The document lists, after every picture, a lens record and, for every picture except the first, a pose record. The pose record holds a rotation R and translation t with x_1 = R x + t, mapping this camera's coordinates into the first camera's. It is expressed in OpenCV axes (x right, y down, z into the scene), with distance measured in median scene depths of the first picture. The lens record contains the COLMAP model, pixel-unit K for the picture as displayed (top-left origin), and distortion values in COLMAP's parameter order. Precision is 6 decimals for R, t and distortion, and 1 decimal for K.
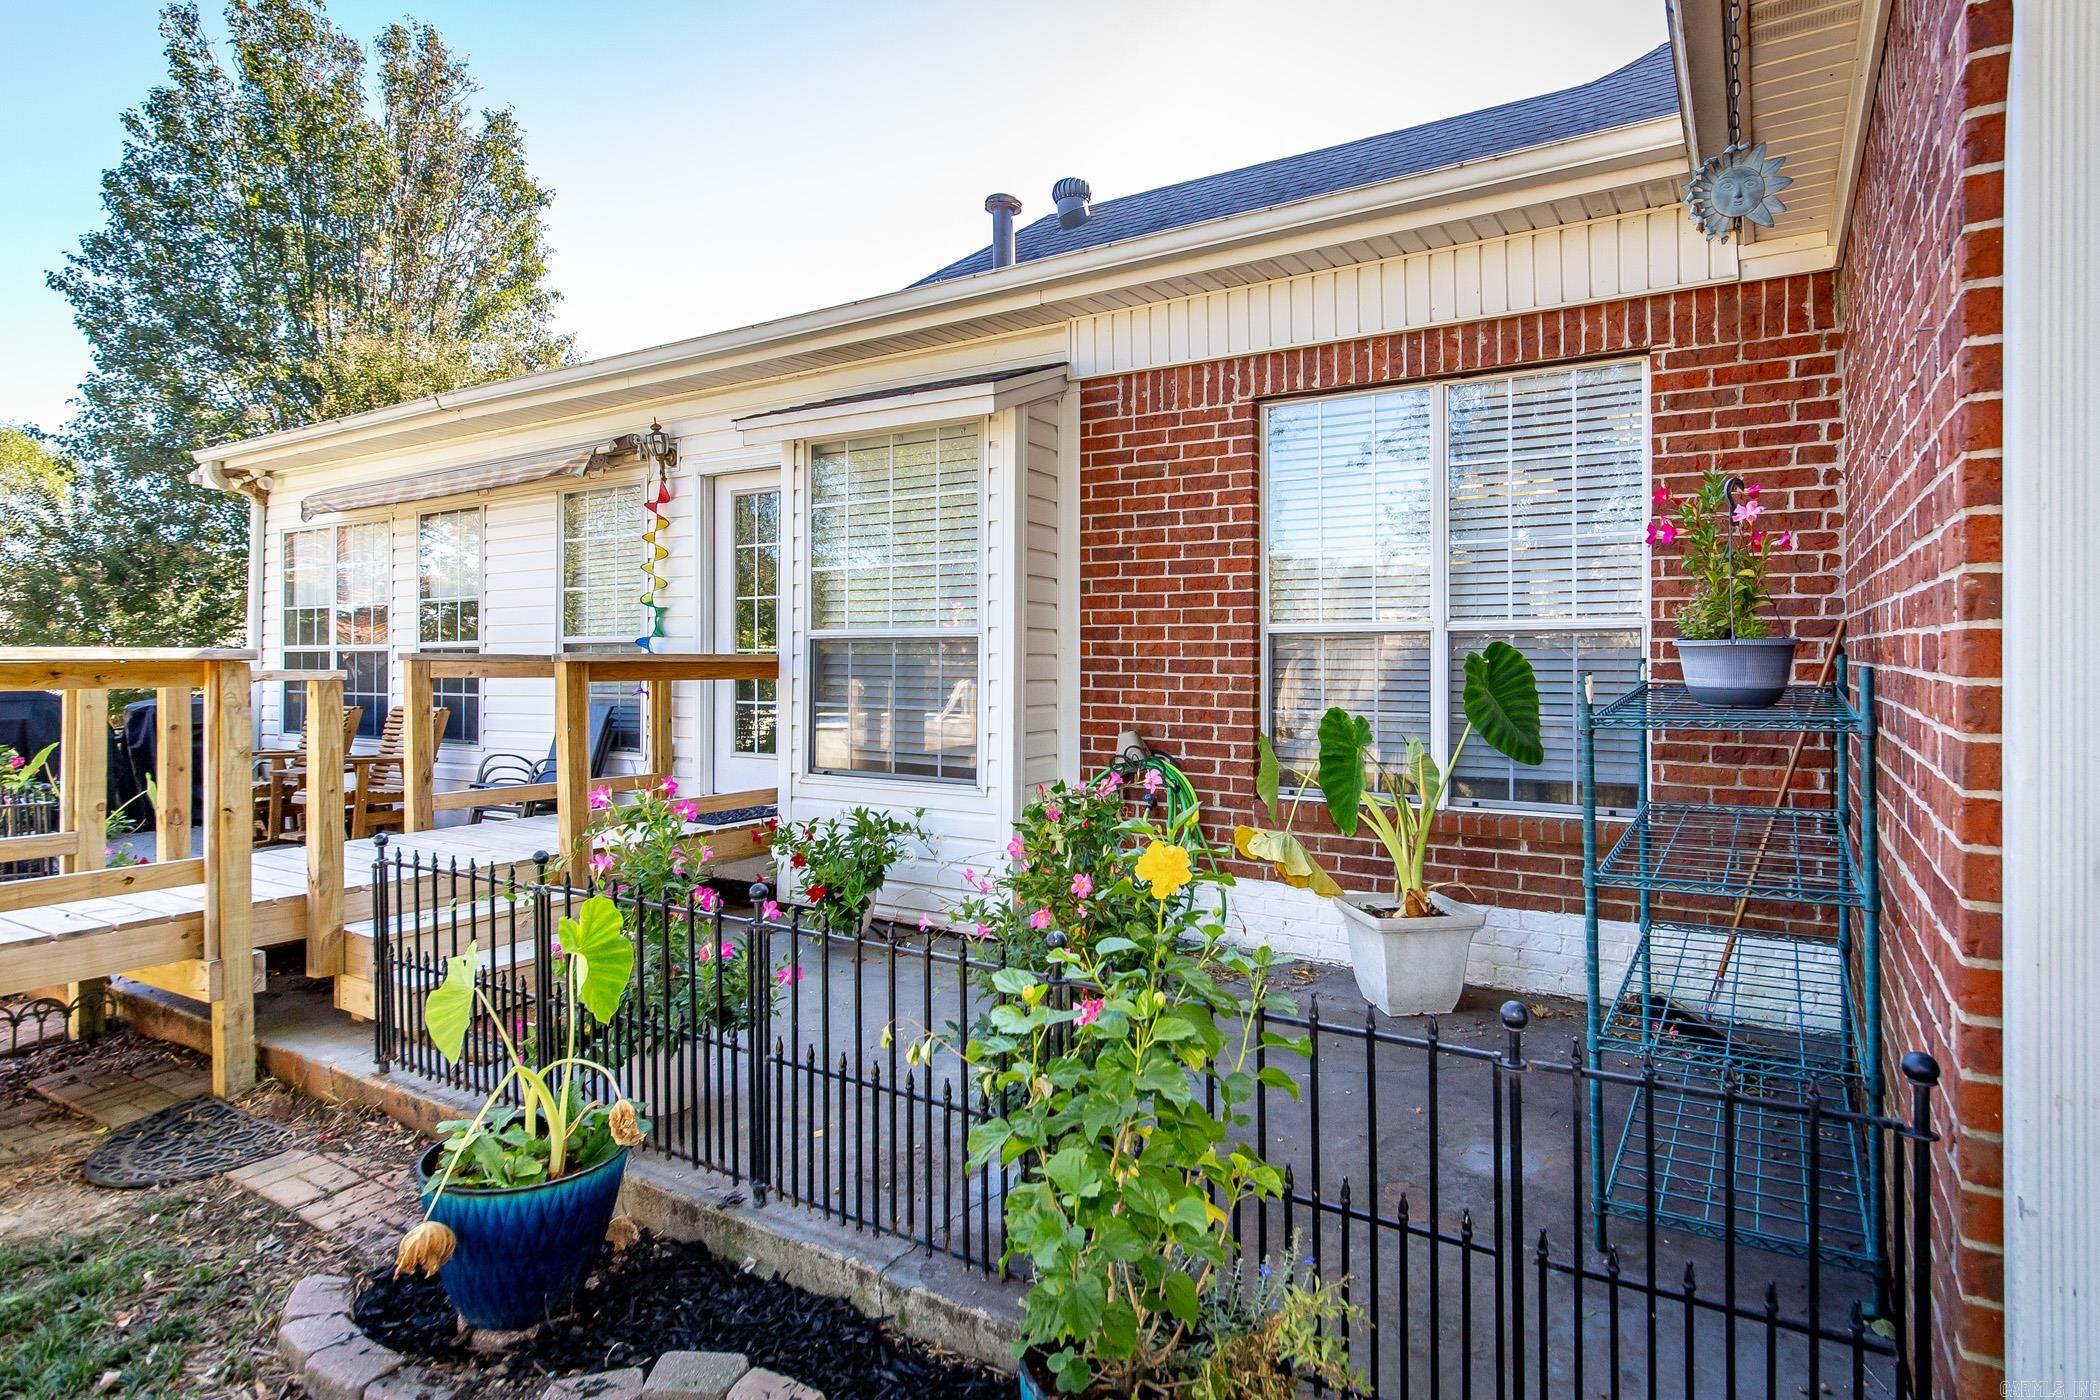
lens RADIAL K [[1127.4, 0, 1050.5], [0, 1127.4, 662.4], [0, 0, 1]] dist [0.001182, 0.000244]
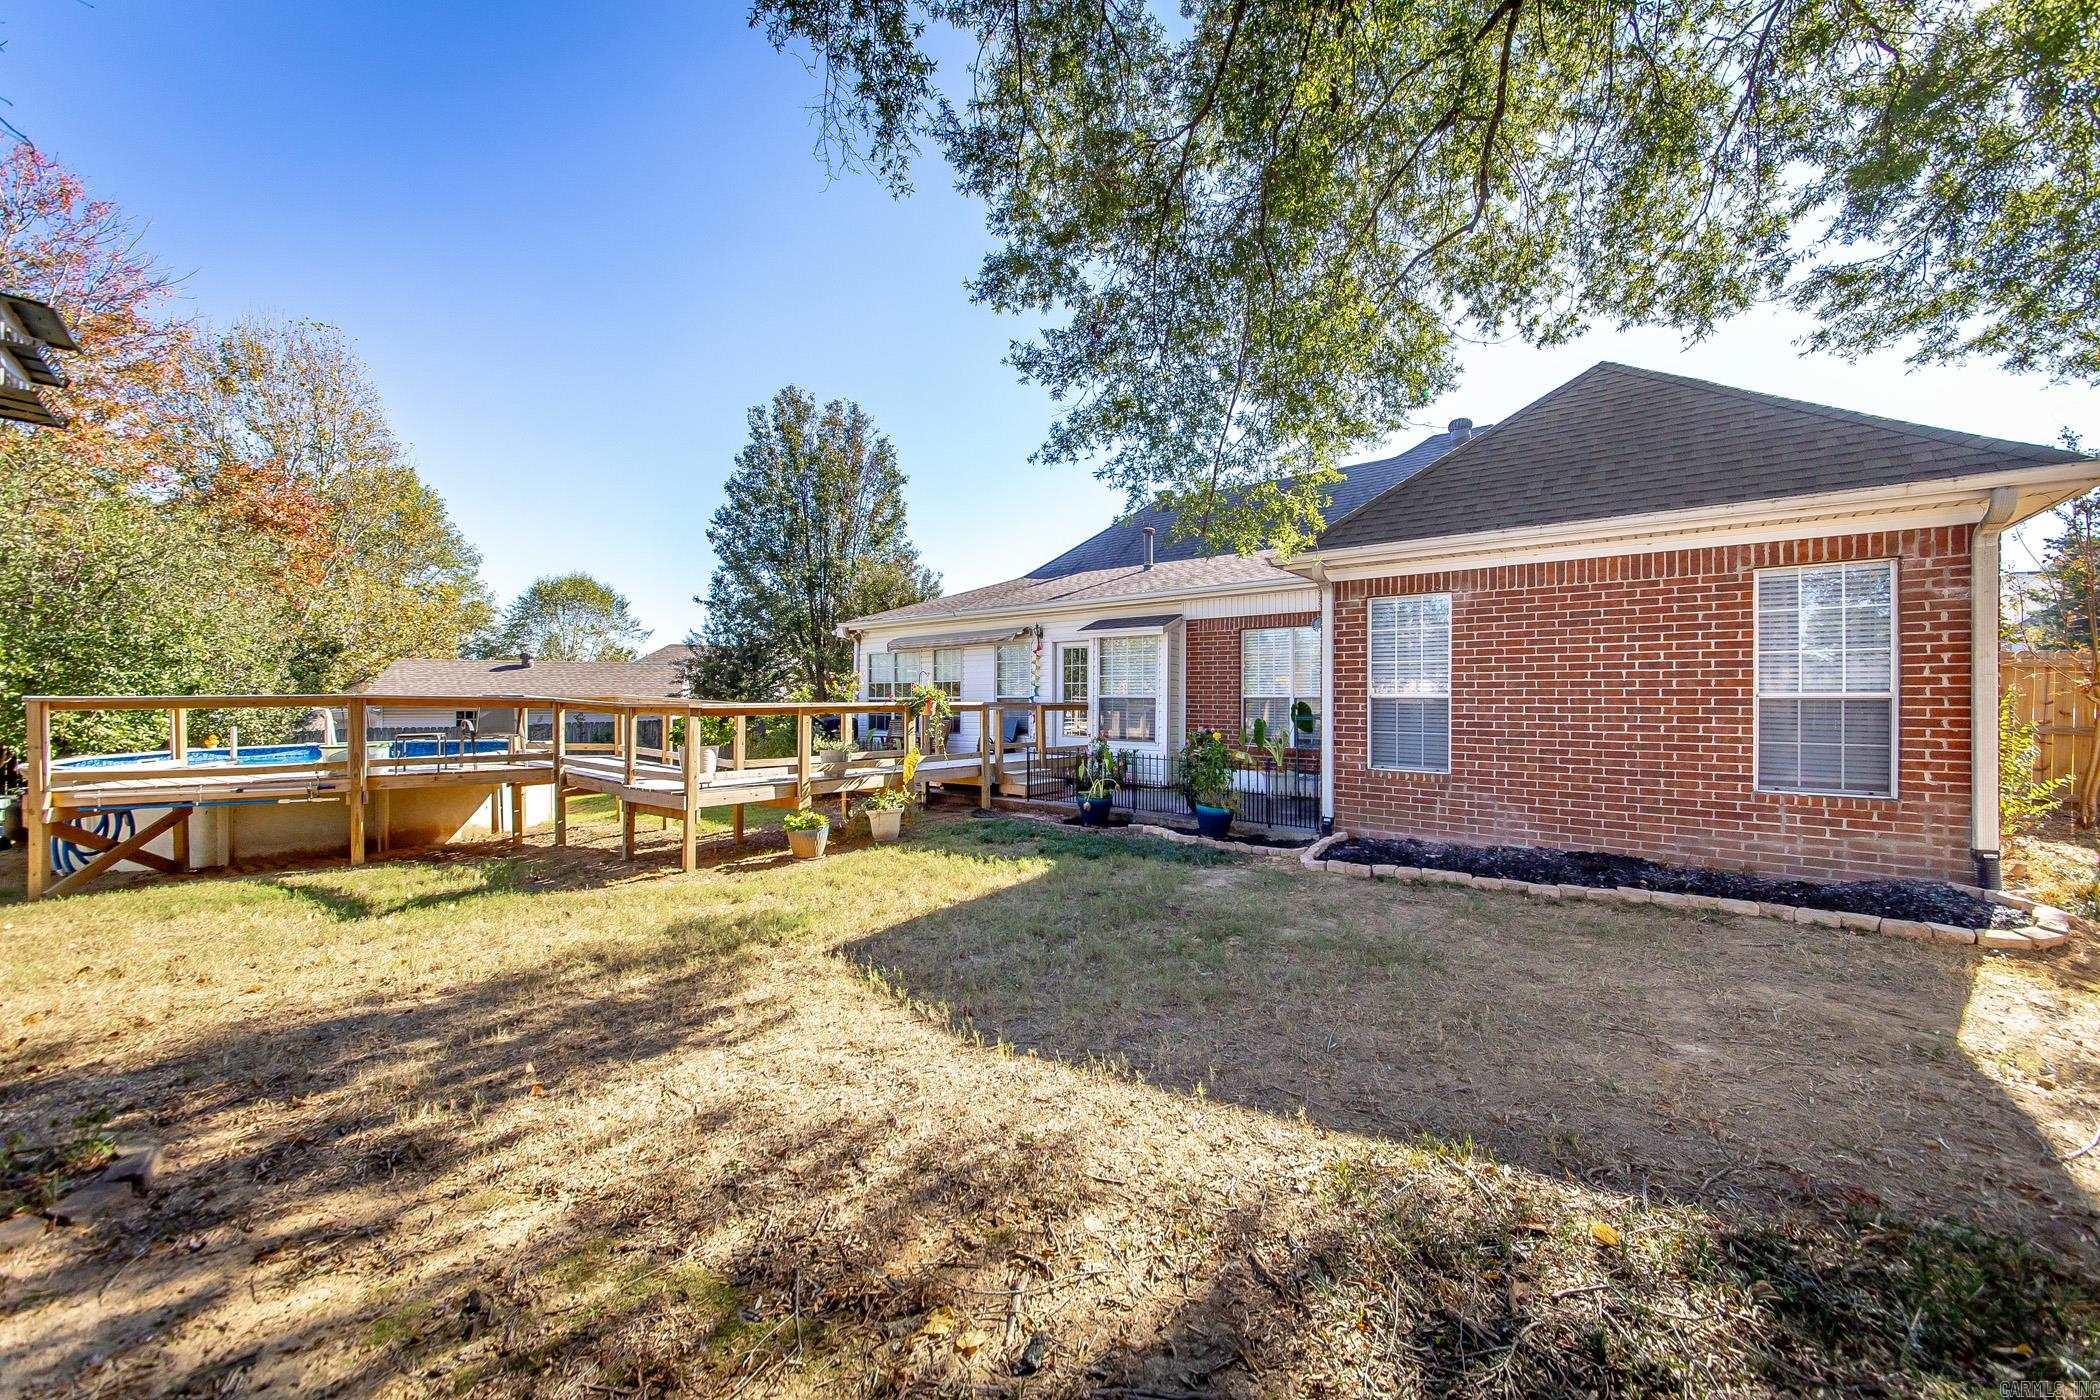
lens RADIAL K [[758.6, 0, 1050.0], [0, 758.6, 700.0], [0, 0, 1]] dist [-0.002016, -0.000319]
pose [[0.995173, 0.002979, -0.098086, -0.110939], [-0.003534, 0.999979, -0.005477, -0.001049], [0.098068, 0.005797, 0.995163, -0.908414]]
